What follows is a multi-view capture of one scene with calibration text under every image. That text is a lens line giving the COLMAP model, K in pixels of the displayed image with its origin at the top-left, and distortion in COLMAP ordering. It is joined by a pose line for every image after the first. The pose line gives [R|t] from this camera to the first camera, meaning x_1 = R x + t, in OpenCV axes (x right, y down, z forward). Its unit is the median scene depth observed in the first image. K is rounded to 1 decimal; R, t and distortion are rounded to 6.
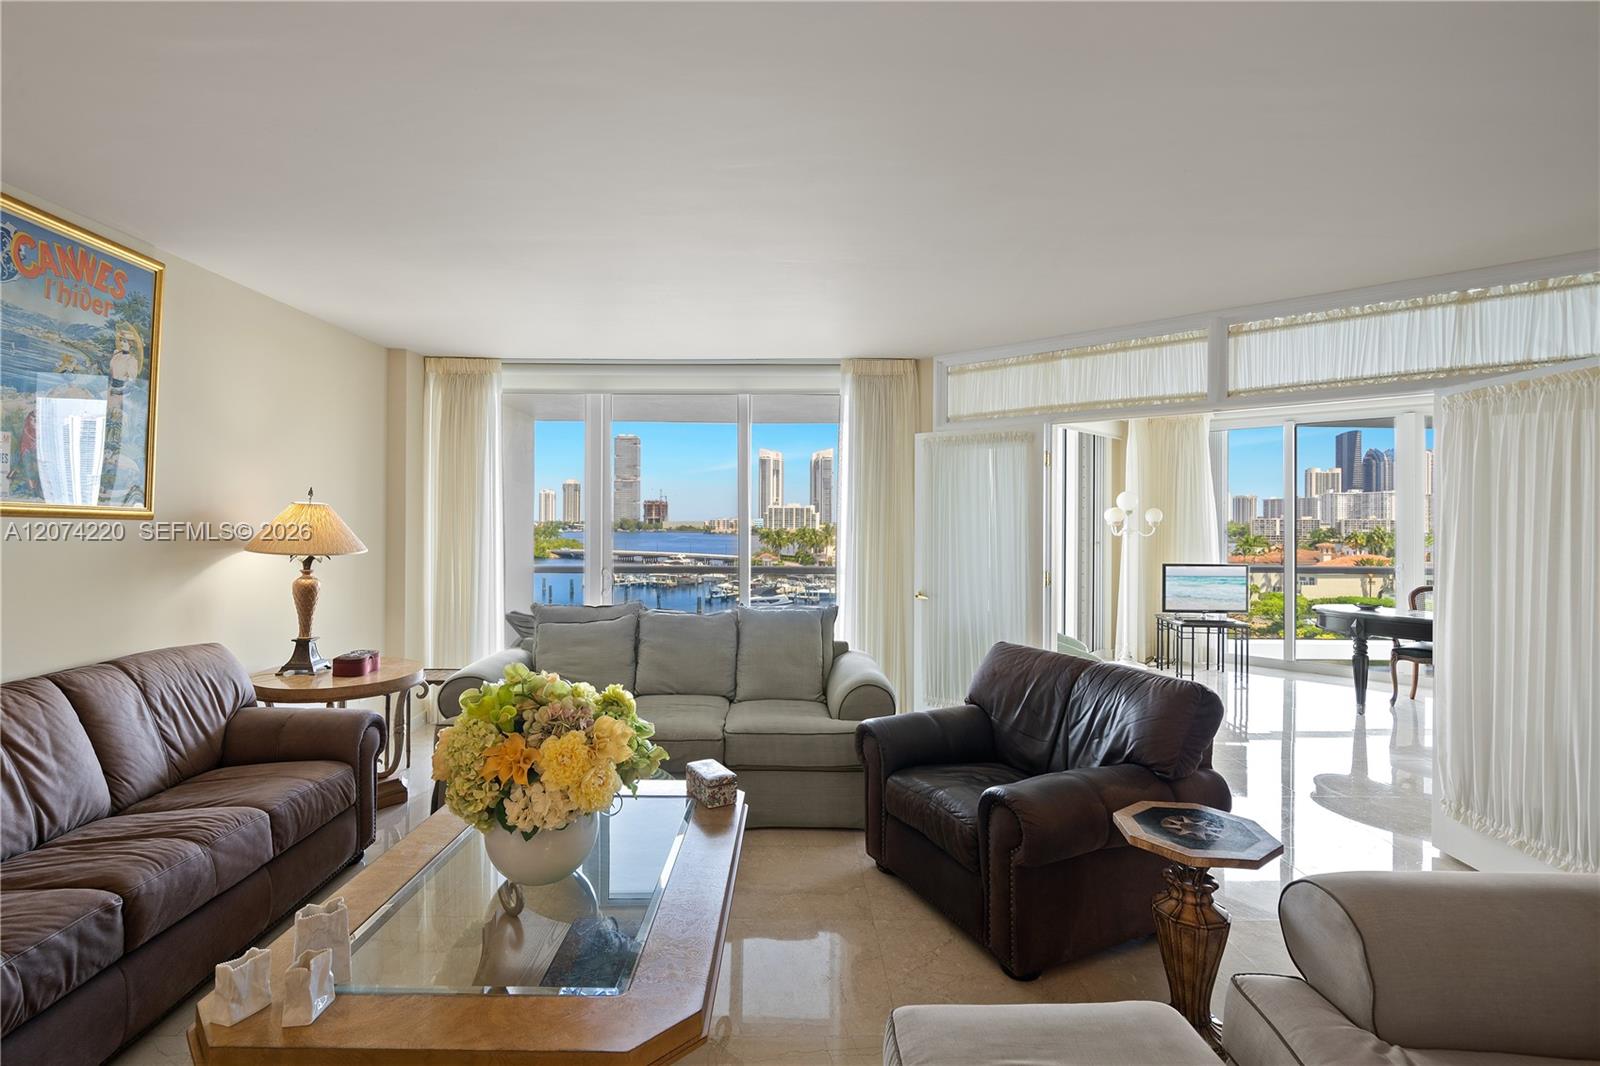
lens RADIAL K [[748.6, 0, 793.7], [0, 748.6, 514.8], [0, 0, 1]] dist [0.000721, 0.000038]
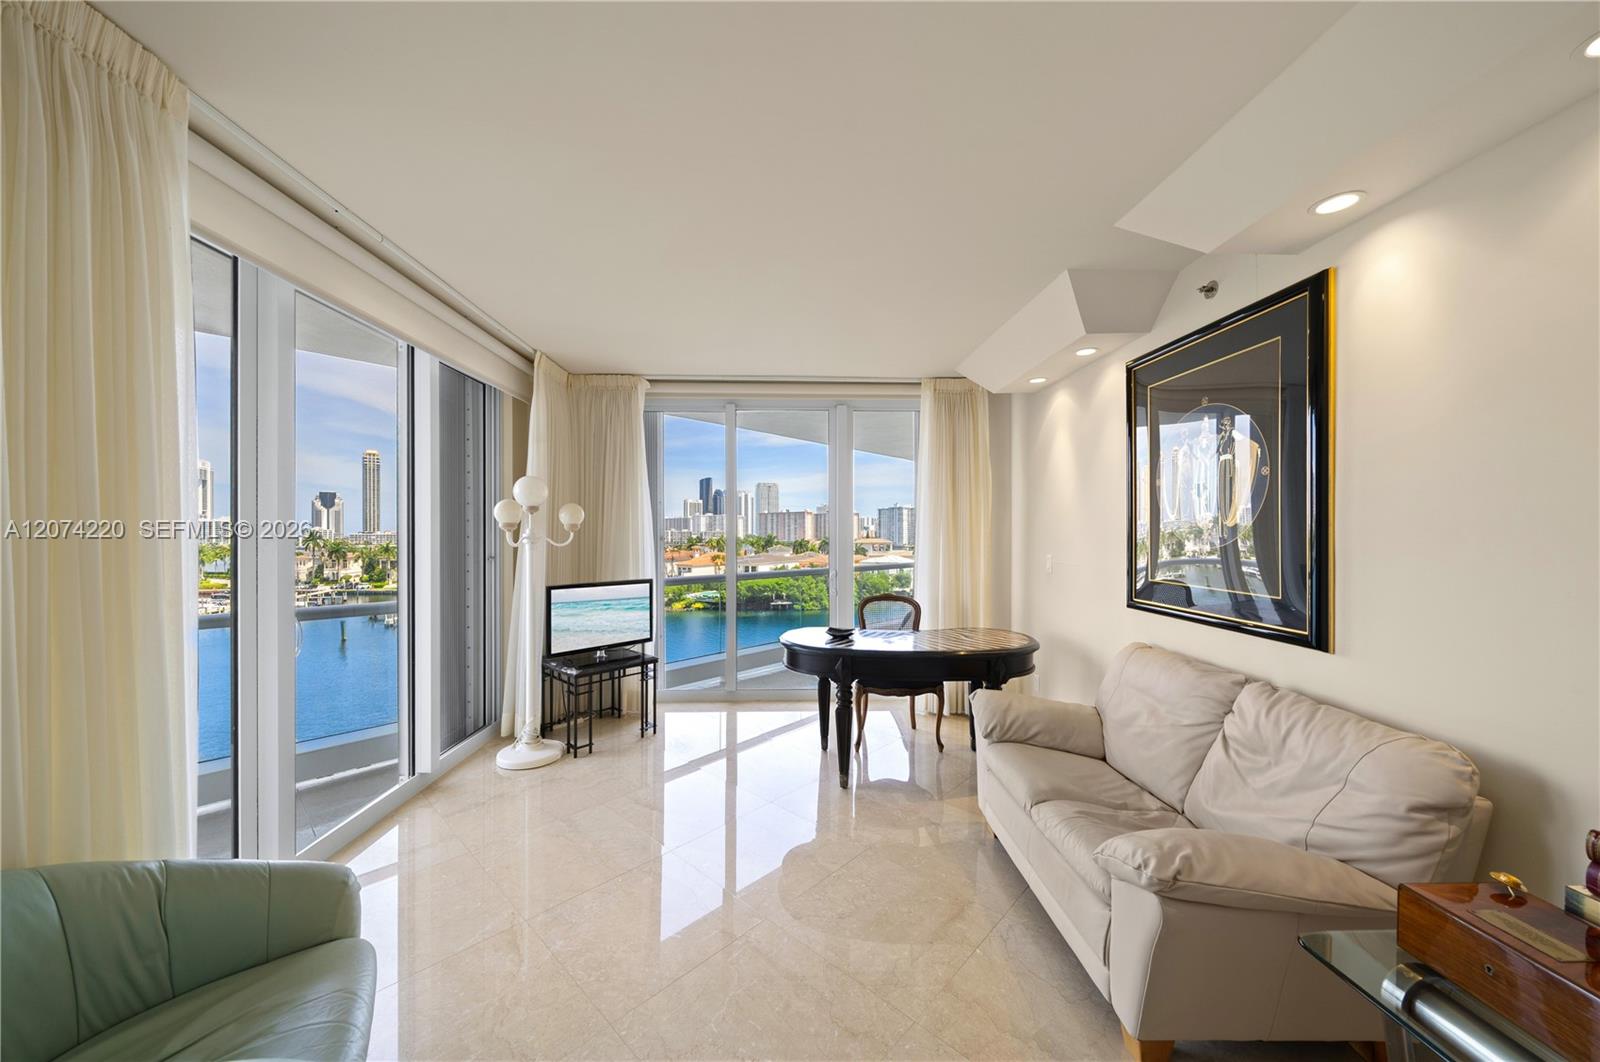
lens RADIAL K [[555.9, 0, 791.6], [0, 555.9, 535.2], [0, 0, 1]] dist [-0.002033, -0.000136]
pose [[0.703385, -0.009104, 0.710751, 0.393920], [0.000624, 0.999926, 0.012190, 0.019042], [-0.710809, -0.008131, 0.703338, 0.756966]]
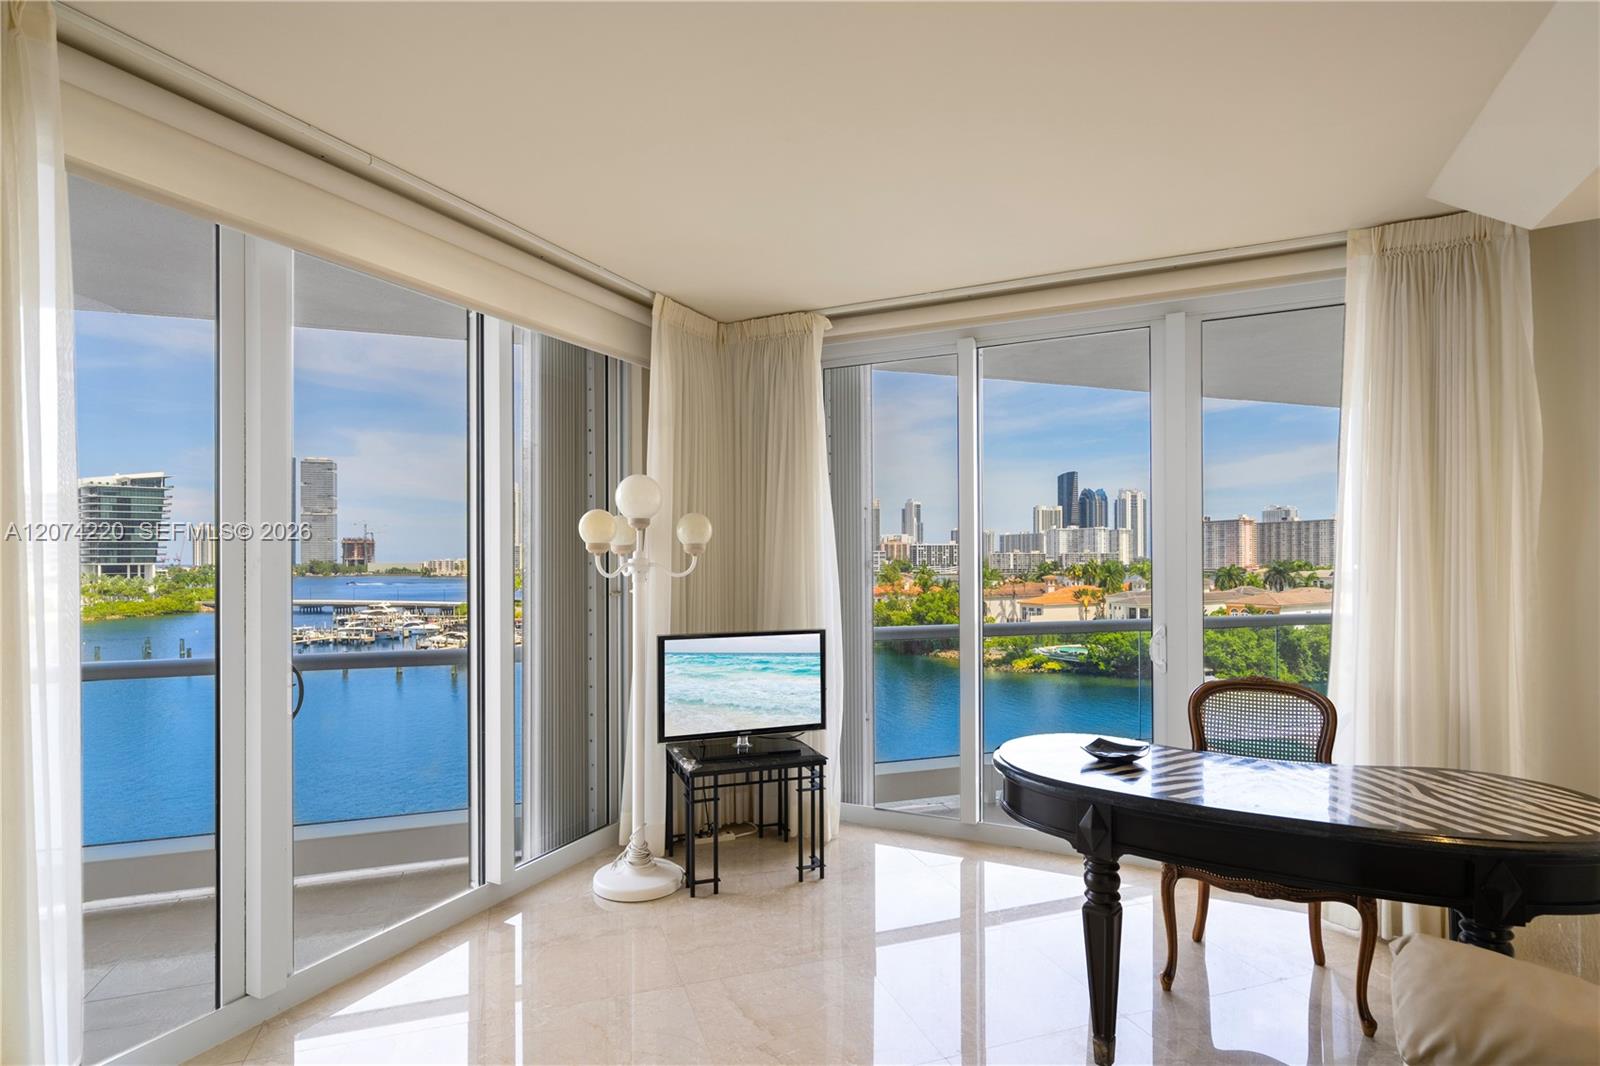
lens RADIAL K [[807.3, 0, 791.5], [0, 807.3, 555.2], [0, 0, 1]] dist [0.001108, 0.000920]
pose [[0.953058, -0.010050, 0.302622, 0.571029], [0.009086, 0.999948, 0.004594, 0.020212], [-0.302653, -0.001629, 0.953100, 0.773002]]
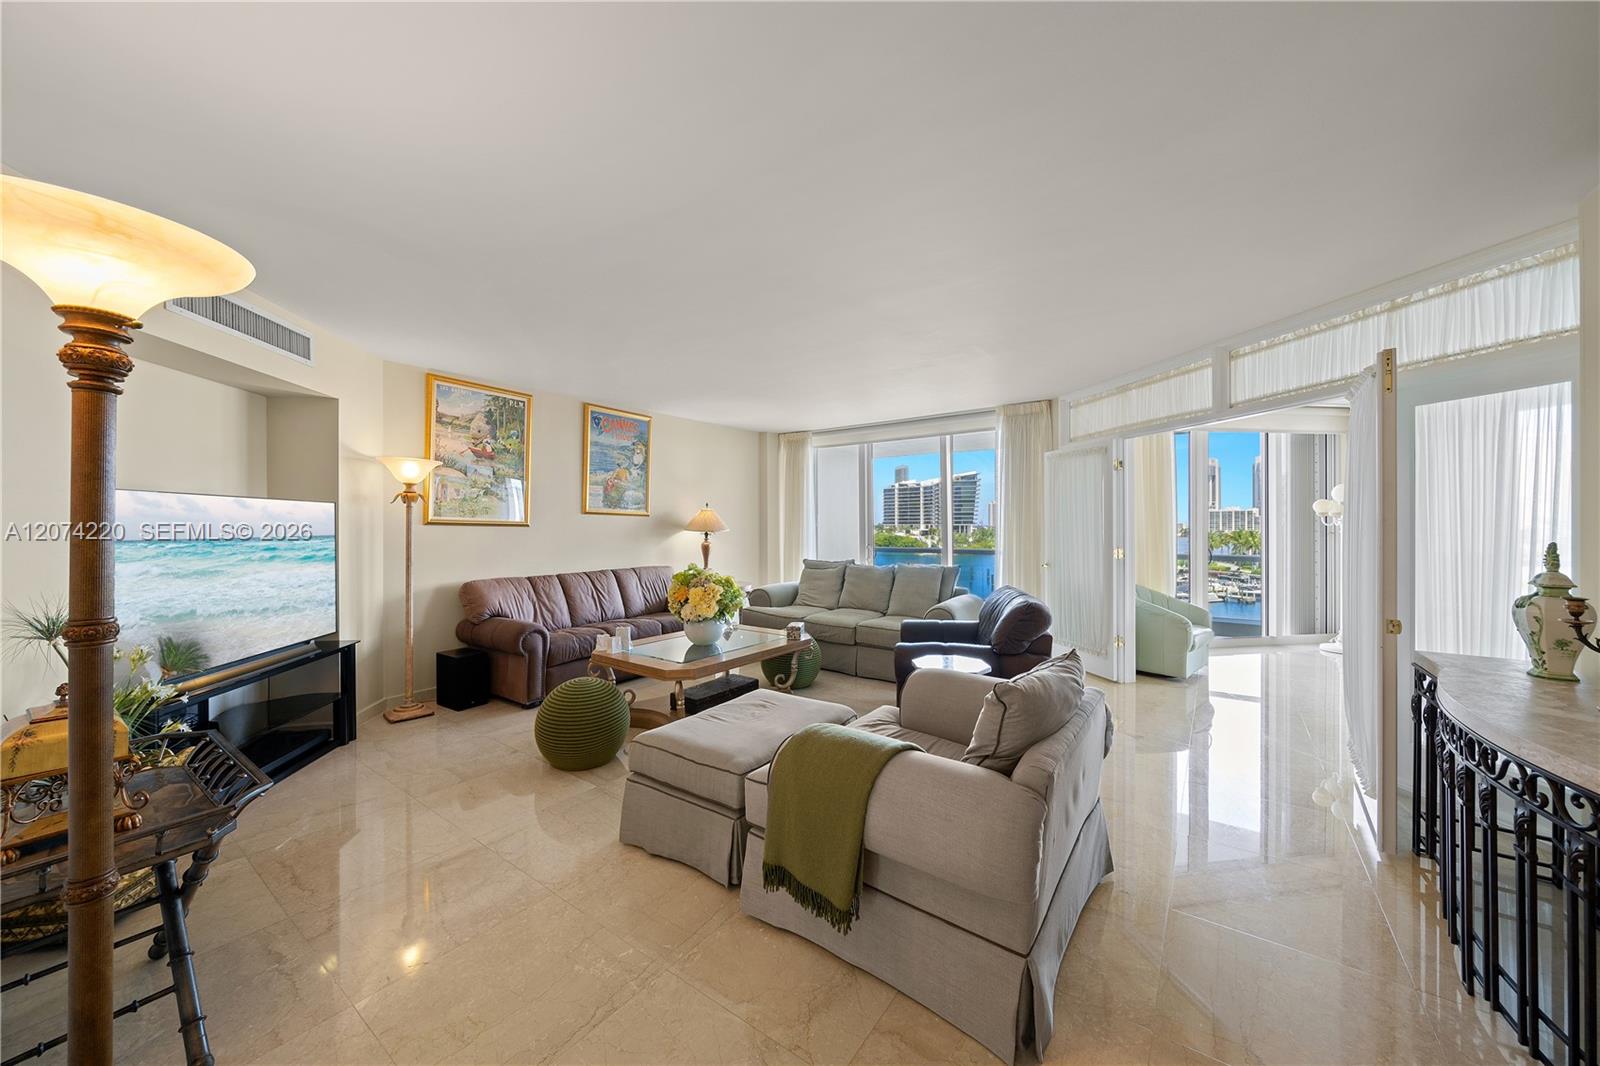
lens RADIAL K [[578.4, 0, 800.2], [0, 578.4, 523.2], [0, 0, 1]] dist [-0.000376, -0.000044]
pose [[0.799479, -0.009677, -0.600616, 0.472622], [0.012159, 0.999926, 0.000073, 0.022285], [0.600571, -0.007361, 0.799537, -0.176016]]
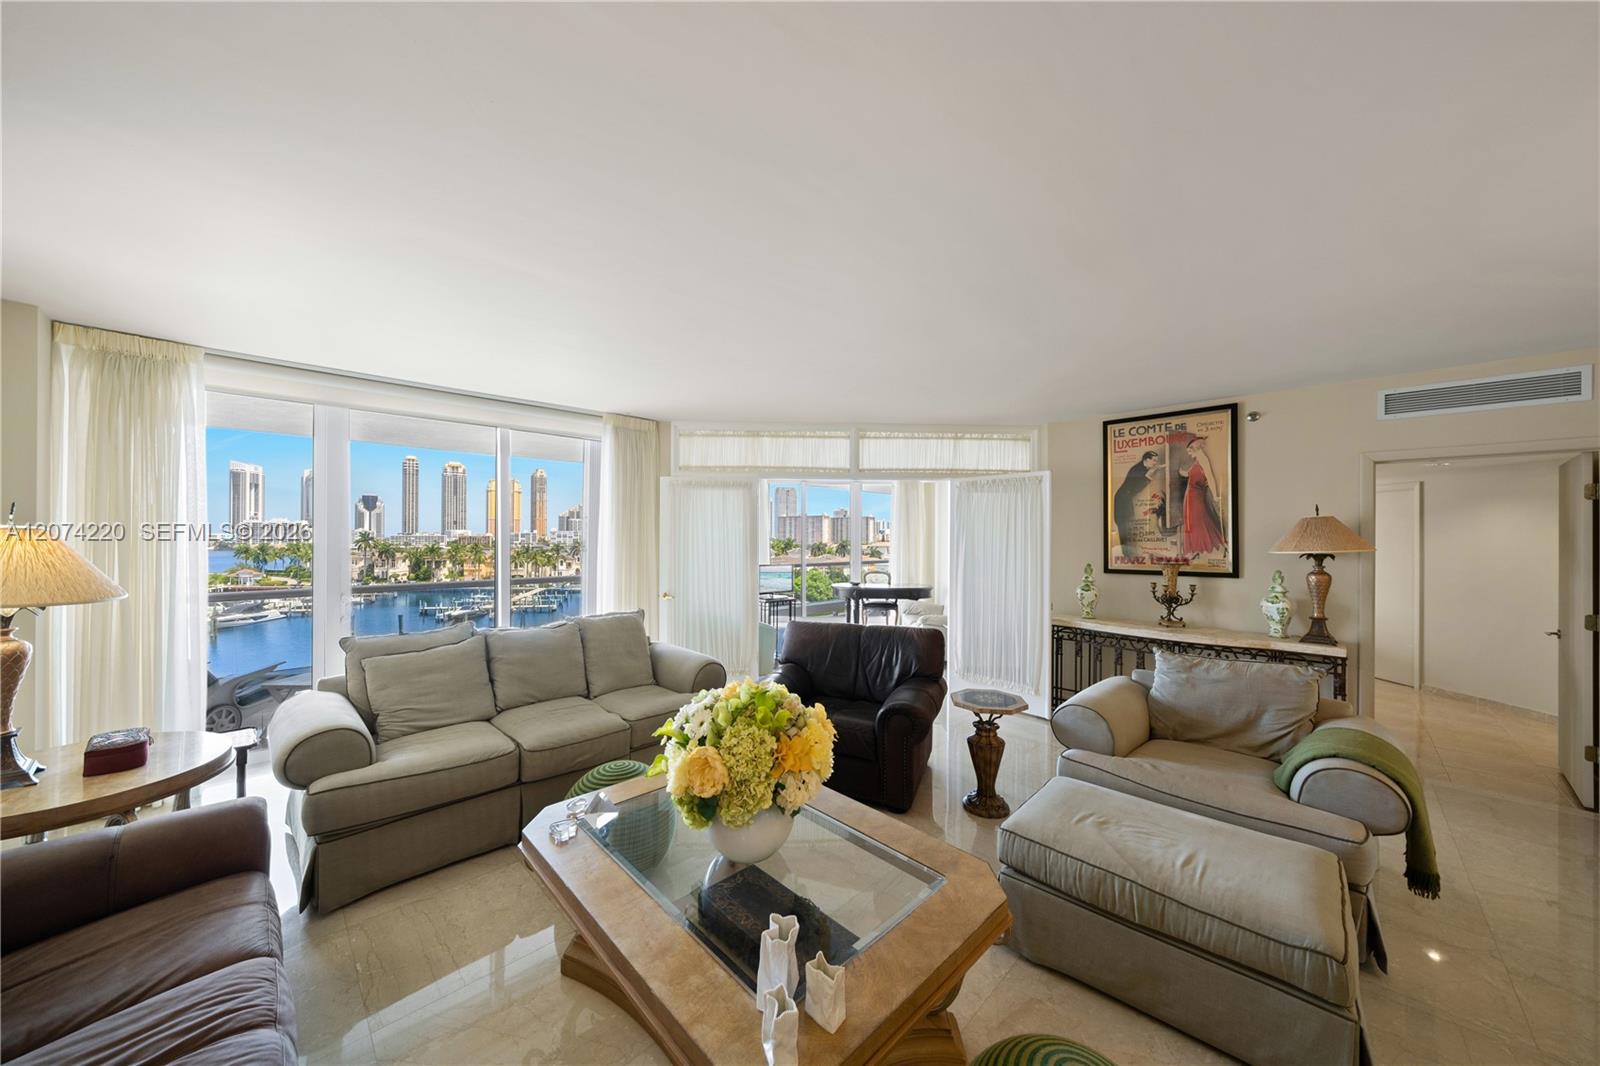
lens RADIAL K [[541.1, 0, 794.5], [0, 541.1, 534.7], [0, 0, 1]] dist [-0.002693, -0.000186]
pose [[0.722240, -0.001262, 0.691642, -0.351357], [-0.003696, 0.999977, 0.005683, -0.010503], [-0.691633, -0.006661, 0.722218, 0.133567]]
